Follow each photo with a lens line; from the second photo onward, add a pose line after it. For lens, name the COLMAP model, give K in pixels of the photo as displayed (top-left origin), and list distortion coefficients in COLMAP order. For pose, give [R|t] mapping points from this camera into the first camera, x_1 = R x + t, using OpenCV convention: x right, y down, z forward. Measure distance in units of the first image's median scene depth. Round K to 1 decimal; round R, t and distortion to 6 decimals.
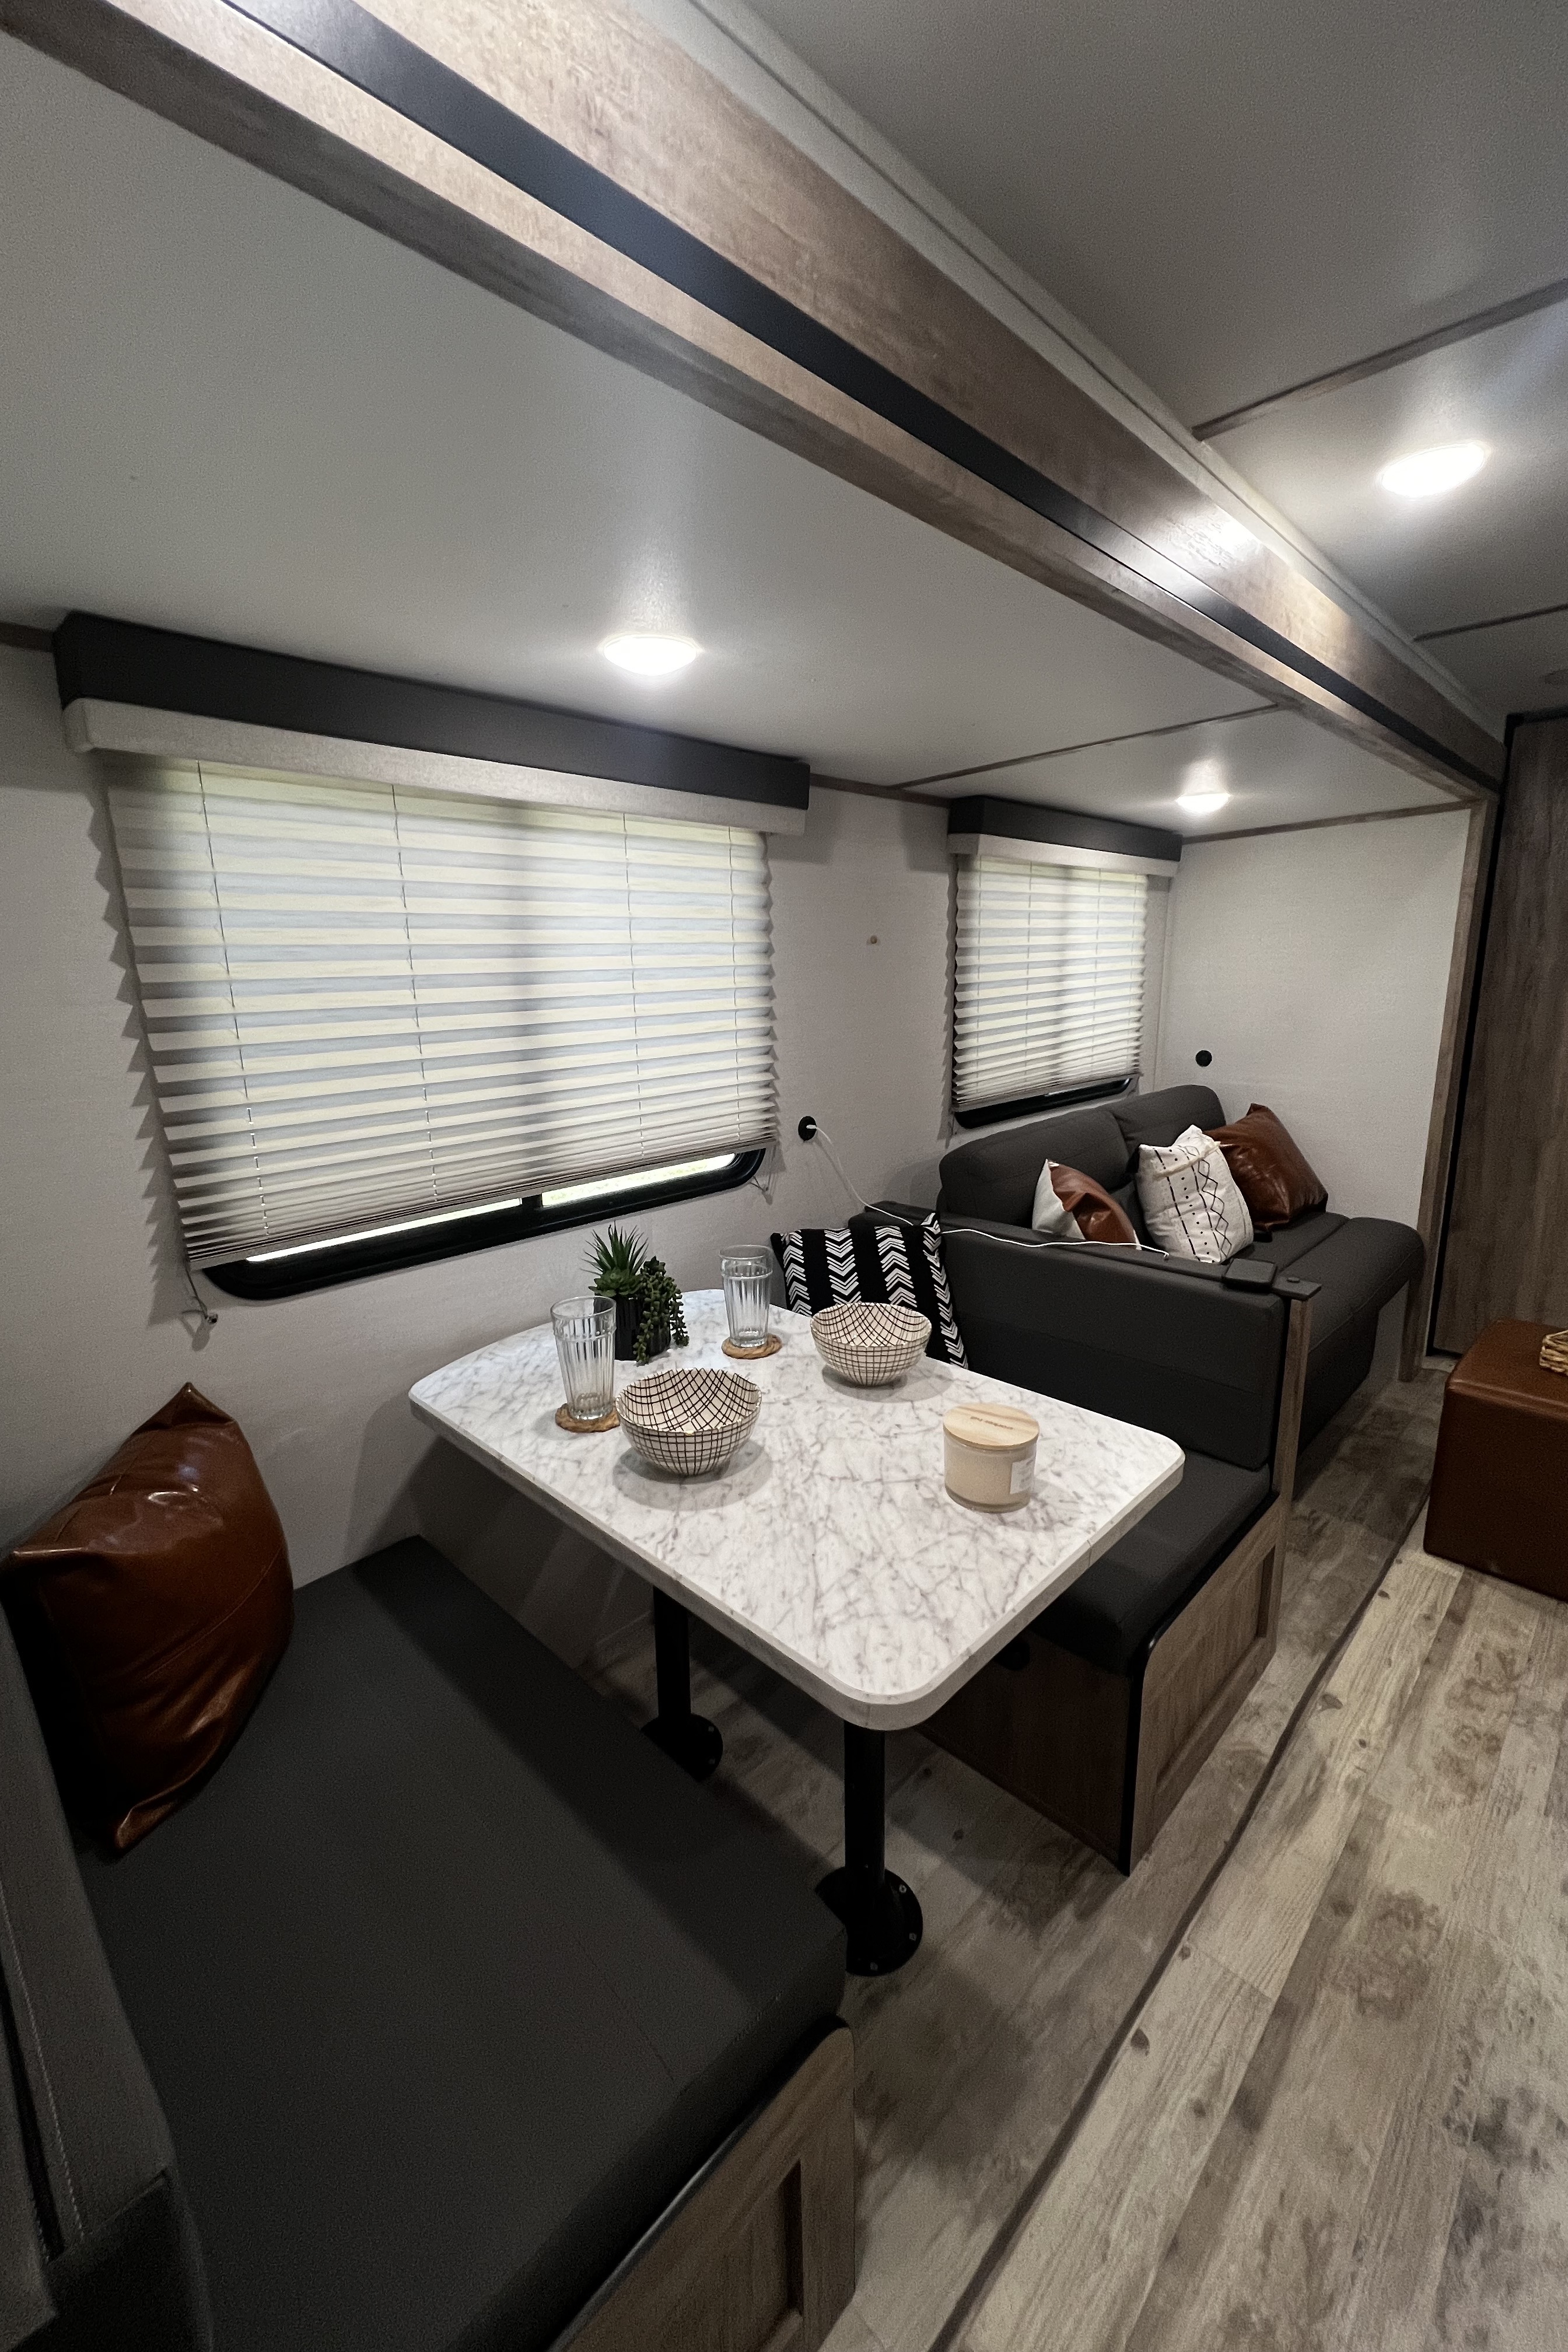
lens RADIAL K [[937.4, 0, 777.1], [0, 937.4, 1178.5], [0, 0, 1]] dist [-0.001277, 0.000242]
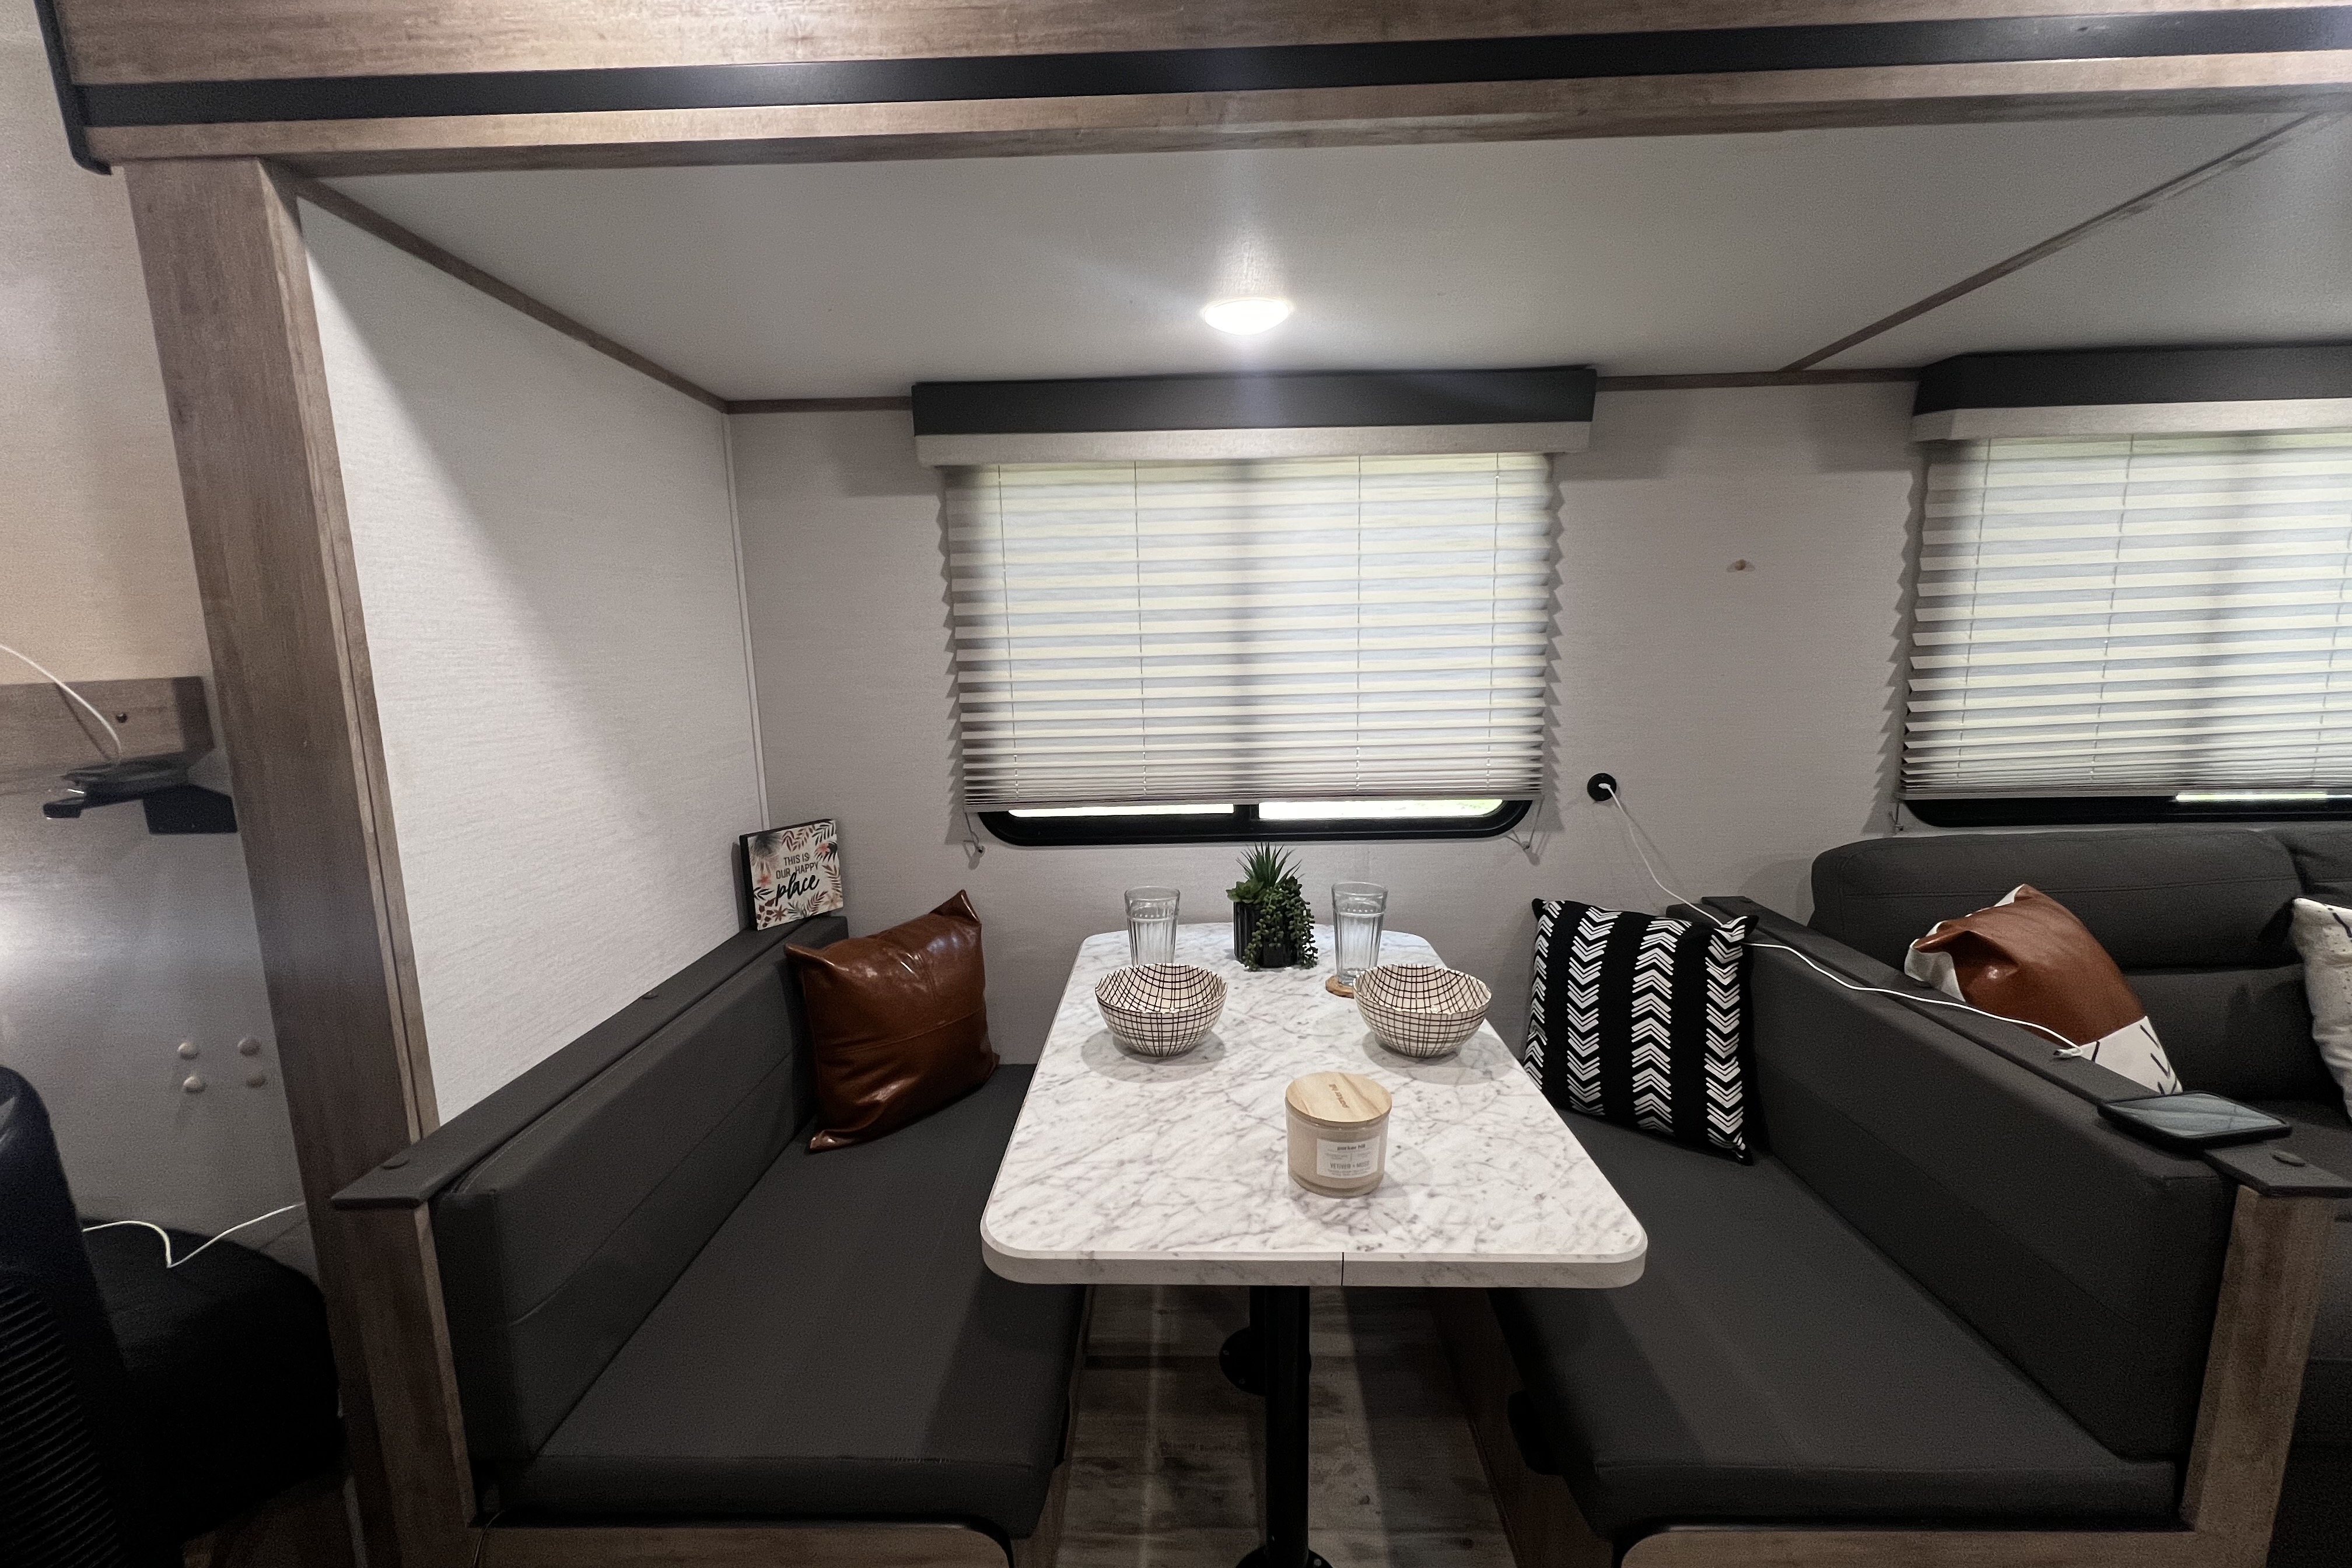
lens RADIAL K [[937.4, 0, 1178.1], [0, 937.4, 791.8], [0, 0, 1]] dist [-0.001277, 0.000242]
pose [[0.689912, 0.126064, -0.712832, 0.462139], [-0.152135, 0.987978, 0.027480, -0.016955], [0.707726, 0.089488, 0.700796, 0.152481]]
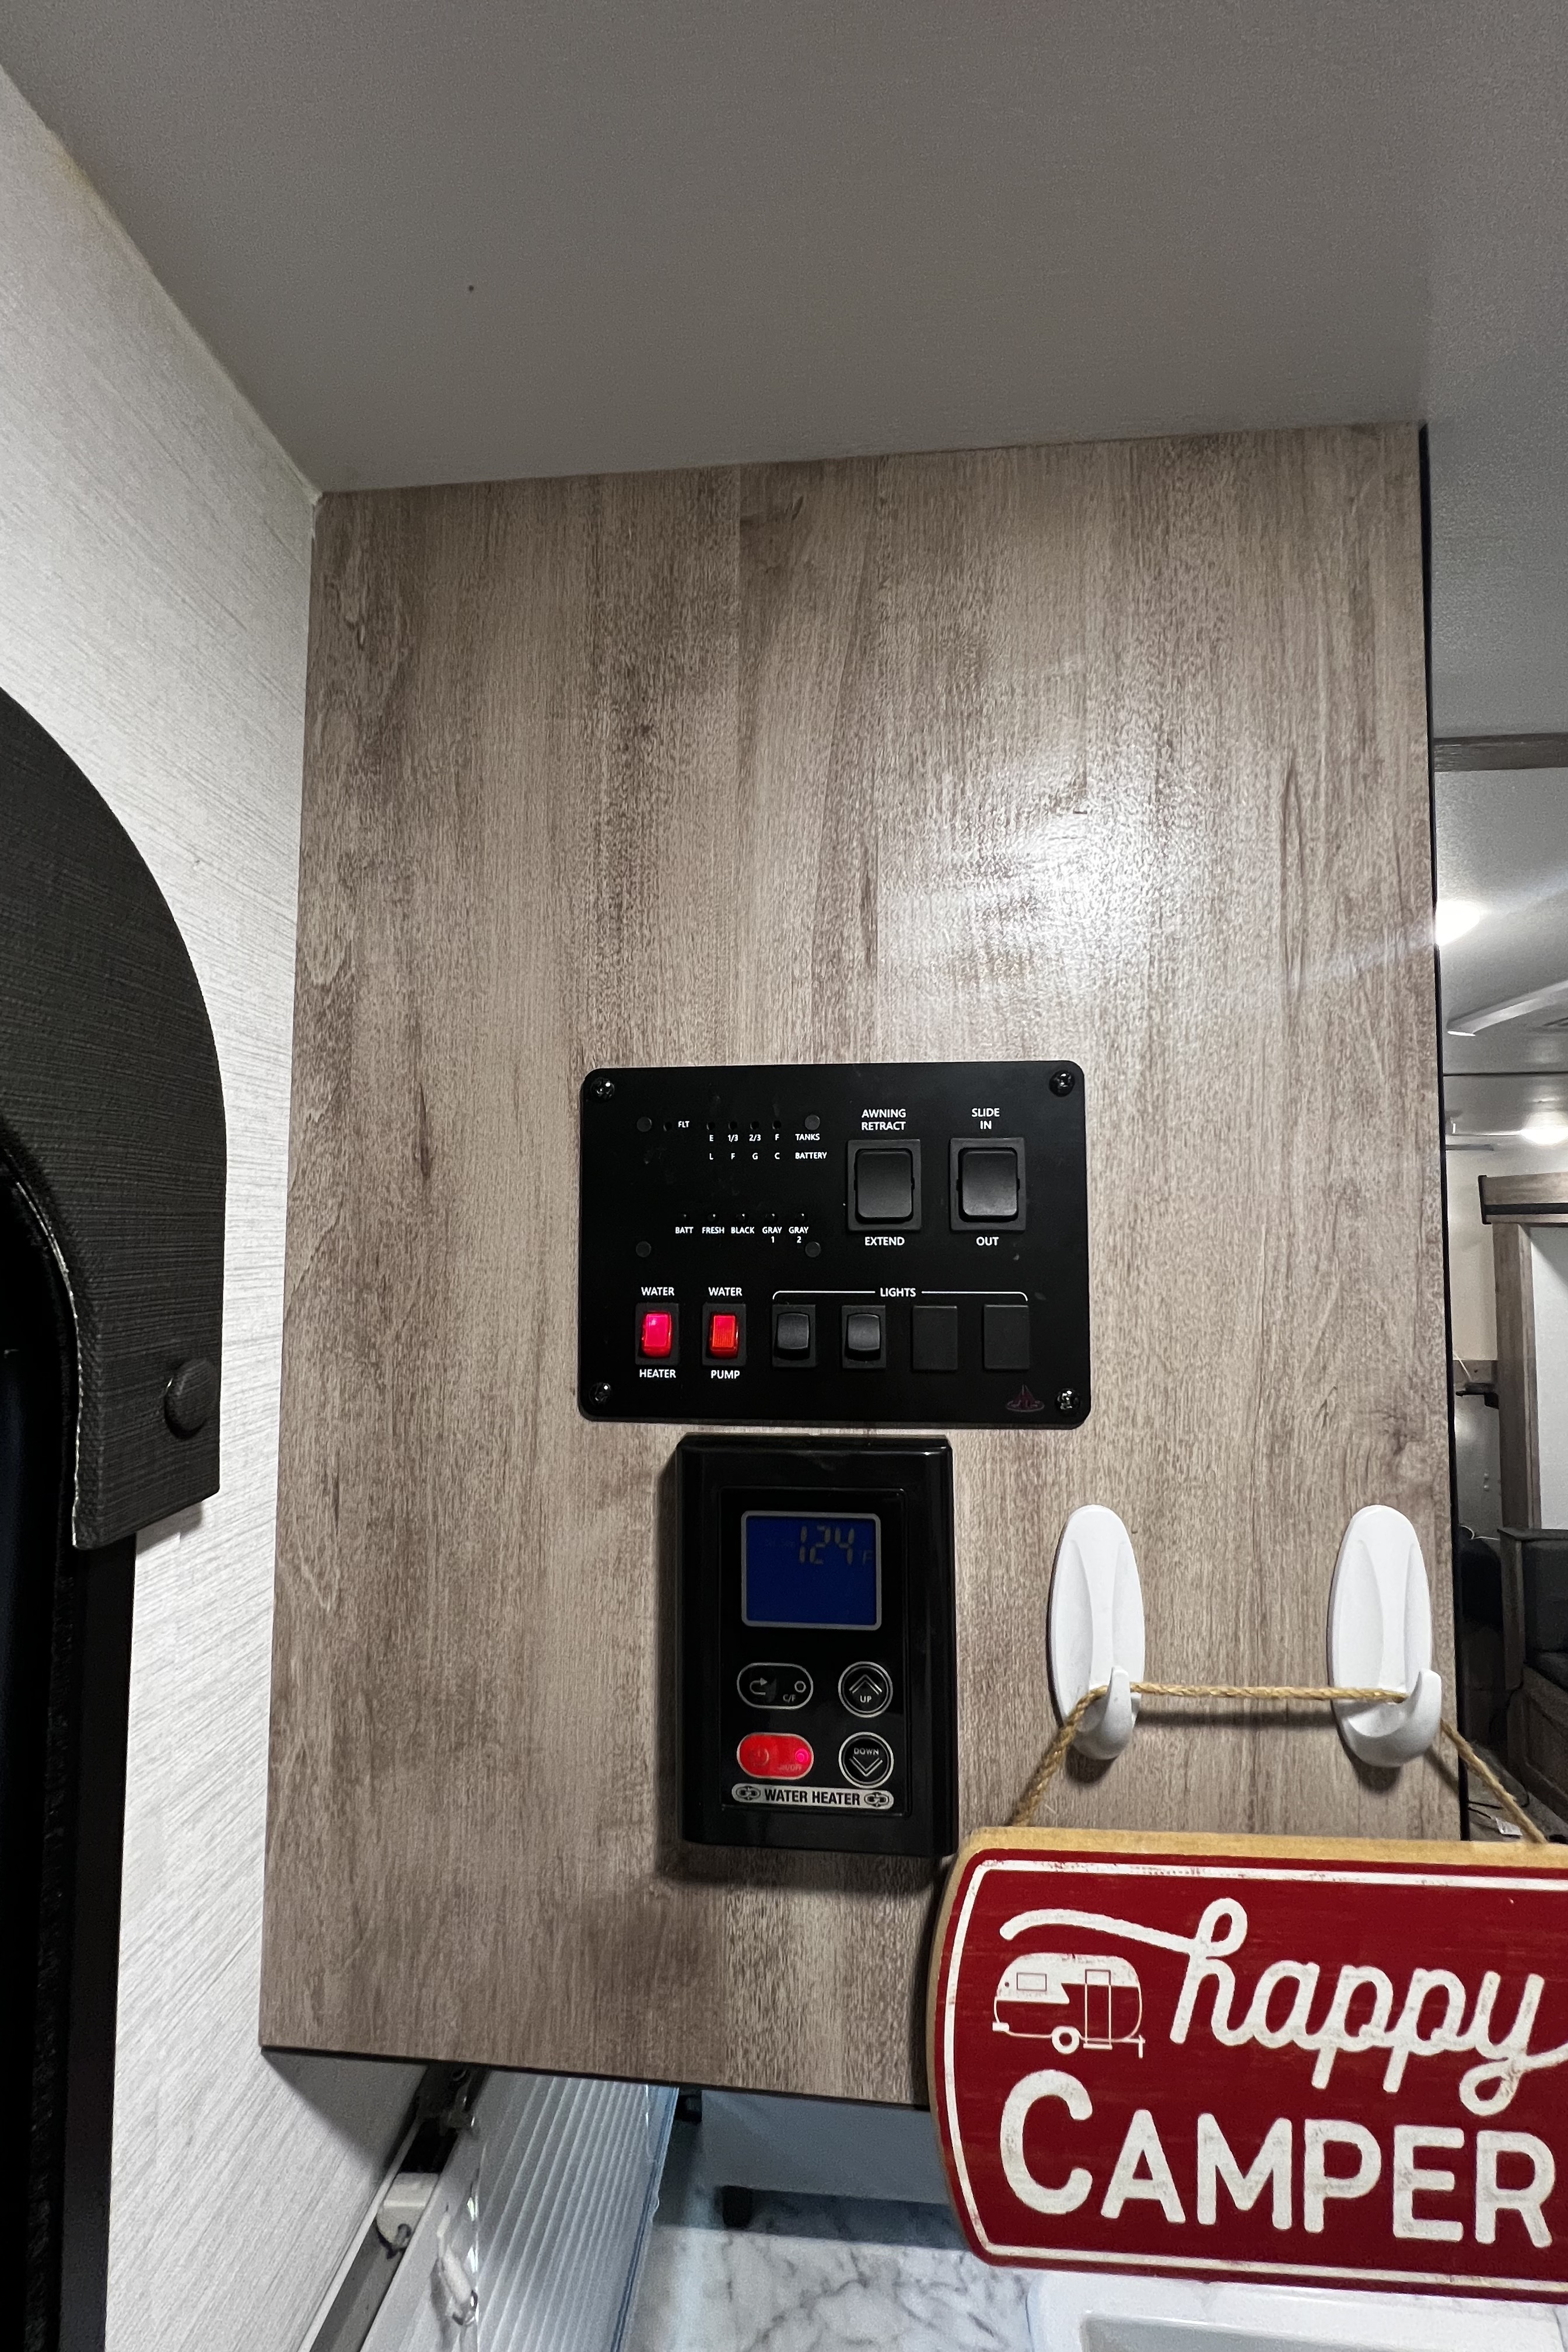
lens RADIAL K [[937.4, 0, 777.1], [0, 937.4, 1178.5], [0, 0, 1]] dist [-0.001277, 0.000242]
pose [[-0.774344, 0.002937, -0.632757, 1.911493], [-0.111211, 0.983792, 0.140661, -0.435485], [0.622915, 0.179290, -0.761467, 0.579963]]
